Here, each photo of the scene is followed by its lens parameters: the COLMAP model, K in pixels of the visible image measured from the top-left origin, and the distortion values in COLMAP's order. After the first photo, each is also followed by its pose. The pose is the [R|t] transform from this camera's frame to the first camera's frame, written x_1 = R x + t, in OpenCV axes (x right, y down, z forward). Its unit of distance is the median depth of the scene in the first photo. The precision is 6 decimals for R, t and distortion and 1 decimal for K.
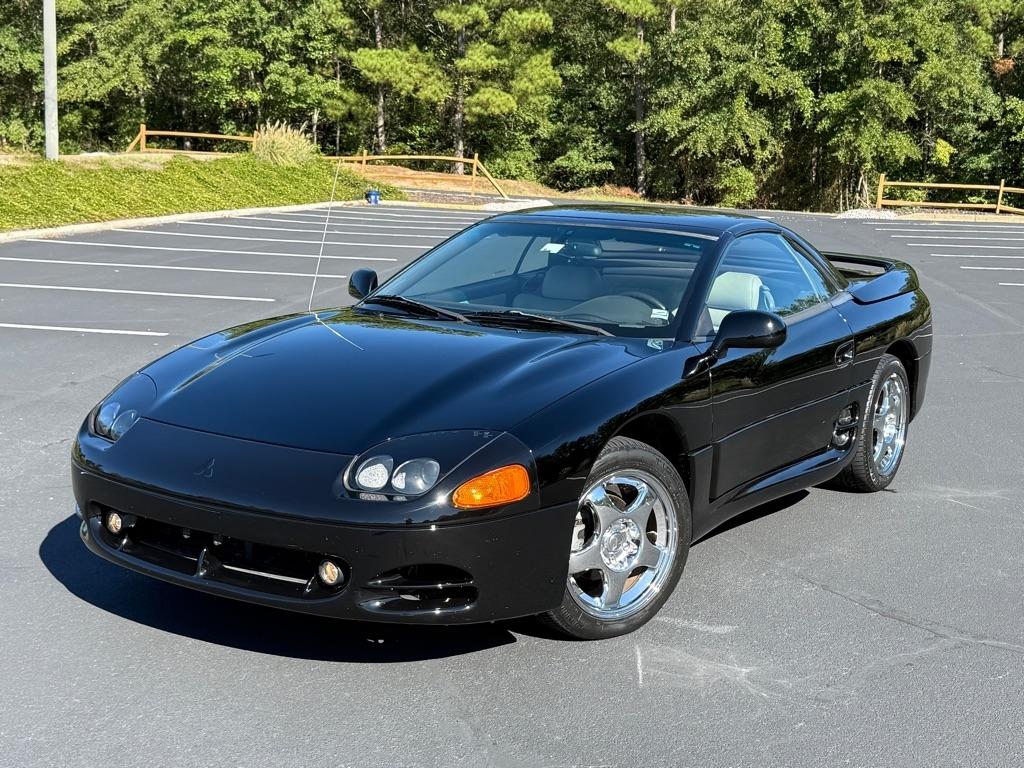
lens RADIAL K [[2529.5, 0, 512.0], [0, 2529.5, 384.0], [0, 0, 1]] dist [0.495133, -8.418152]
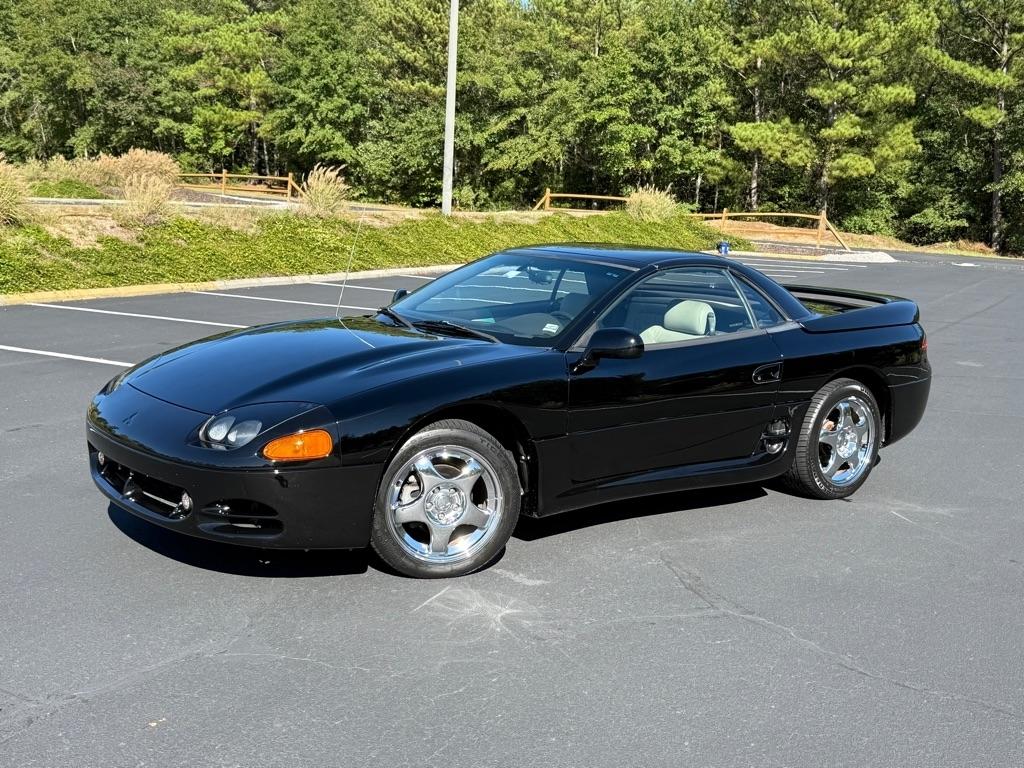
lens RADIAL K [[2529.5, 0, 512.0], [0, 2529.5, 384.0], [0, 0, 1]] dist [0.495133, -8.418152]
pose [[0.800137, 0.036105, -0.598730, 0.560635], [-0.061491, 0.997865, -0.022002, 0.020163], [0.596657, 0.054421, 0.800649, 0.009793]]
